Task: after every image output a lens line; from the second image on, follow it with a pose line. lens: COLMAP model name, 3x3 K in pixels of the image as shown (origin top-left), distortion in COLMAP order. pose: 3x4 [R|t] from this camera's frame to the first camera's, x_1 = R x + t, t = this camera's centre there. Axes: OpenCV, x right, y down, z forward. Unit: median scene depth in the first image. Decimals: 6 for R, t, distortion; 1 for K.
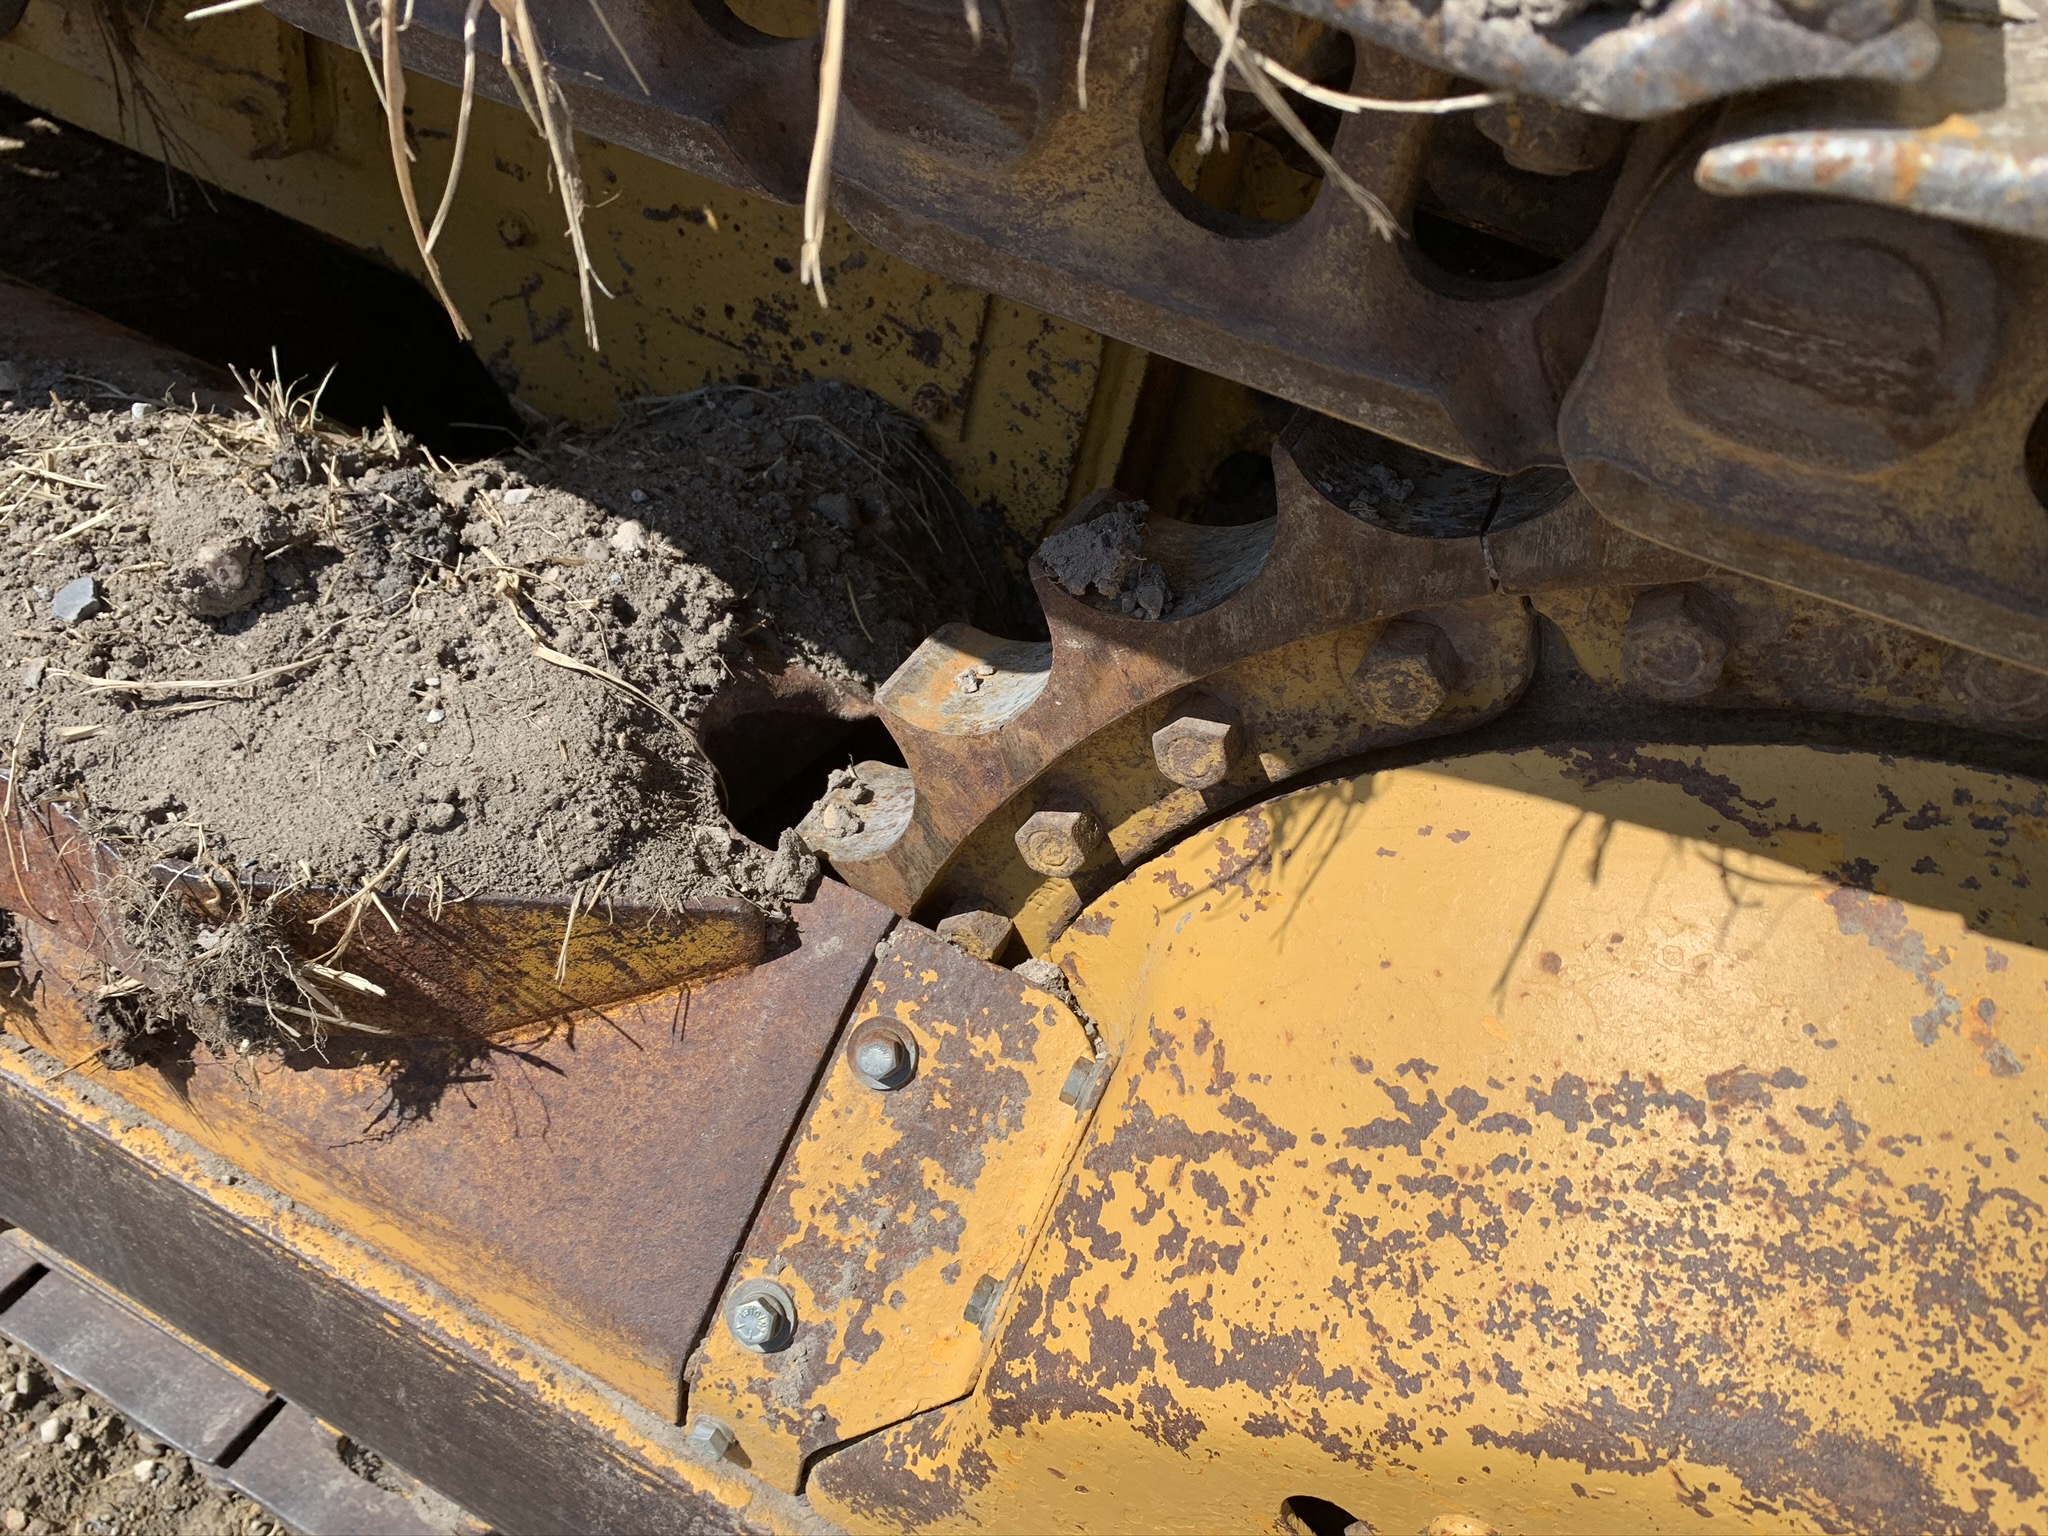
lens RADIAL K [[1579.4, 0, 1024.0], [0, 1579.4, 768.0], [0, 0, 1]] dist [0.011373, -0.003370]
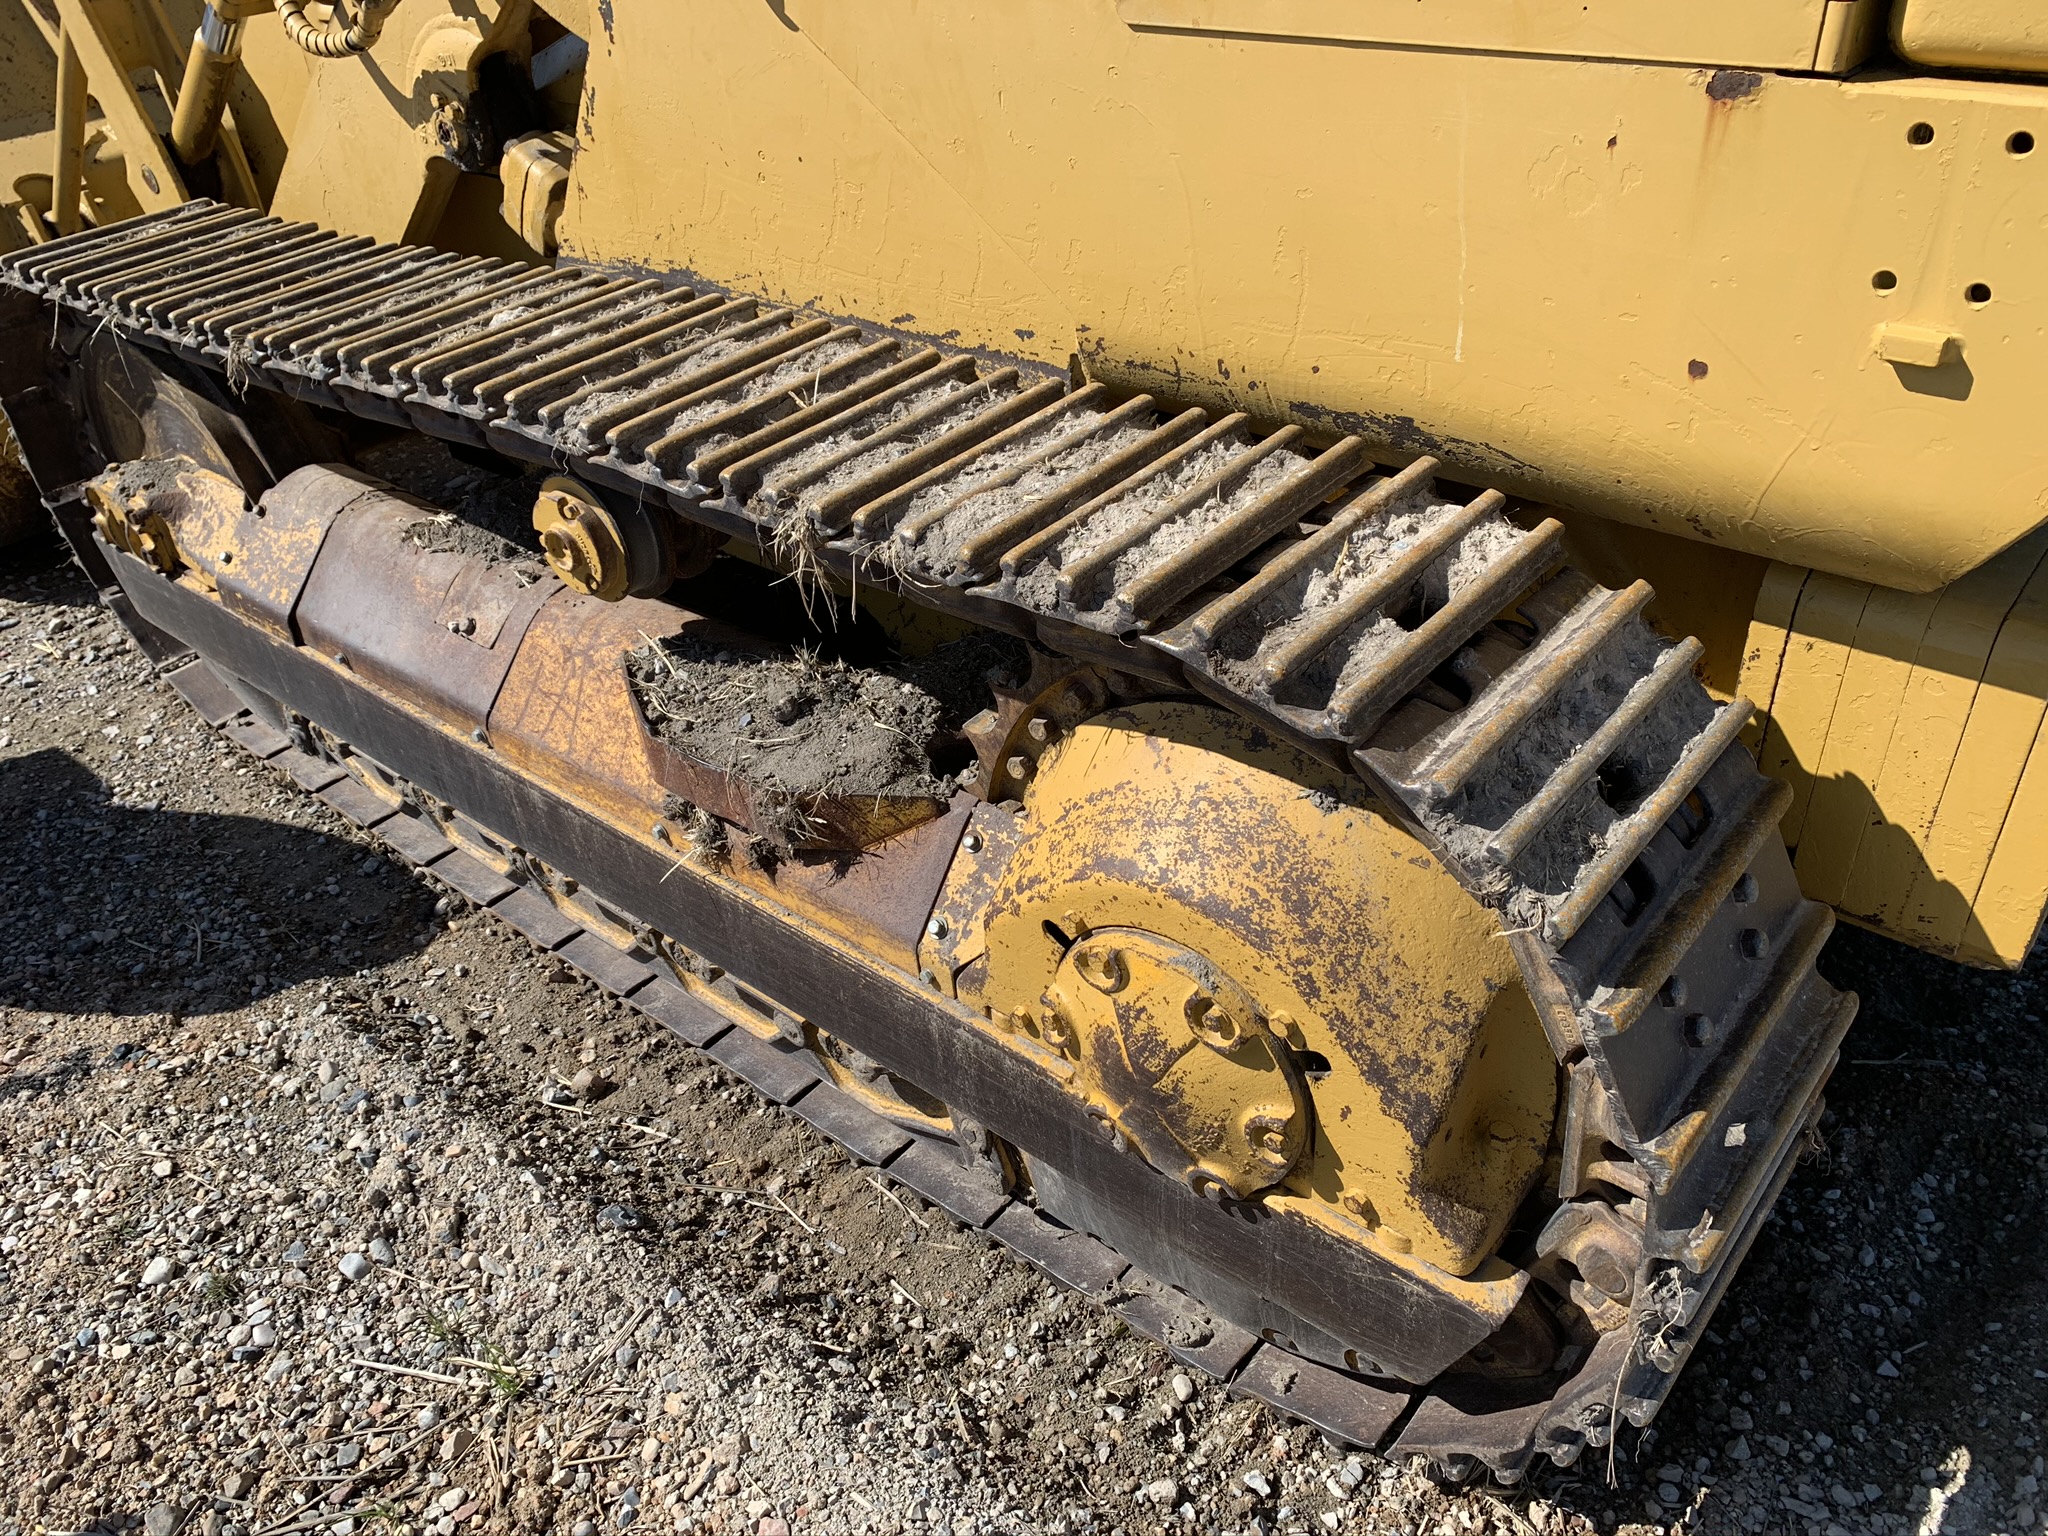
lens RADIAL K [[1579.0, 0, 1019.4], [0, 1579.0, 727.0], [0, 0, 1]] dist [0.018257, -0.013850]
pose [[0.939346, -0.074713, -0.334734, 1.015405], [0.016060, 0.984495, -0.174673, 0.485739], [0.342594, 0.158703, 0.925982, -1.812271]]
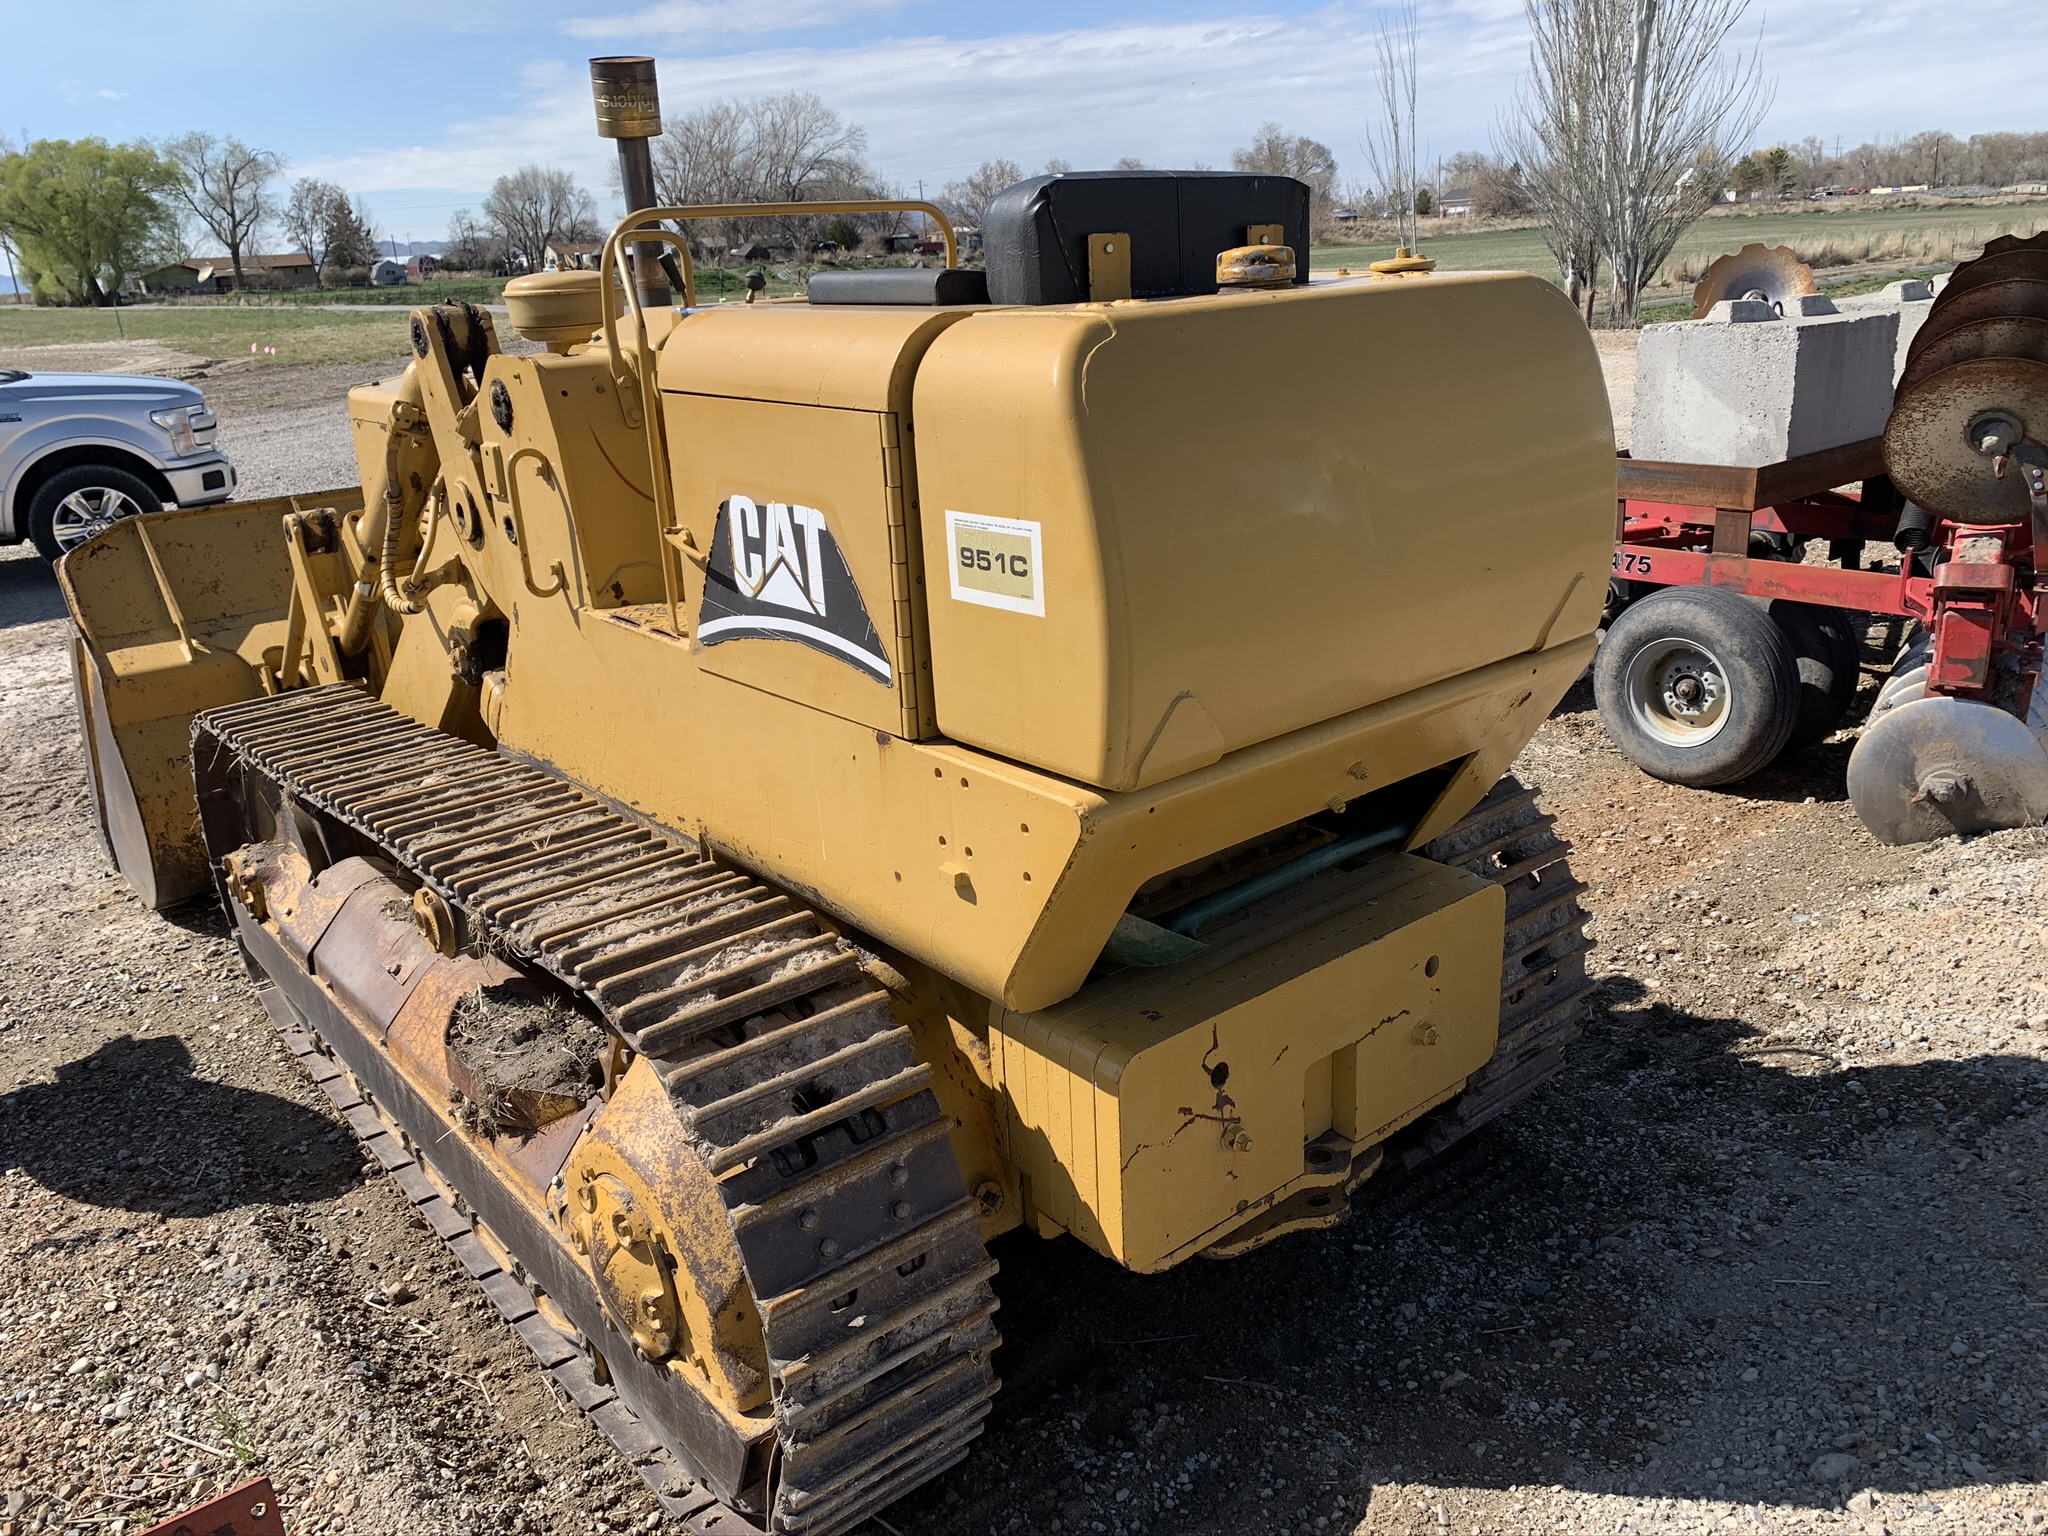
lens RADIAL K [[1536.8, 0, 1050.0], [0, 1536.8, 719.9], [0, 0, 1]] dist [0.009643, -0.016874]
pose [[0.895647, -0.095084, -0.434484, 3.308229], [-0.114425, 0.894738, -0.431684, 0.926129], [0.429795, 0.436353, 0.790489, -2.658472]]
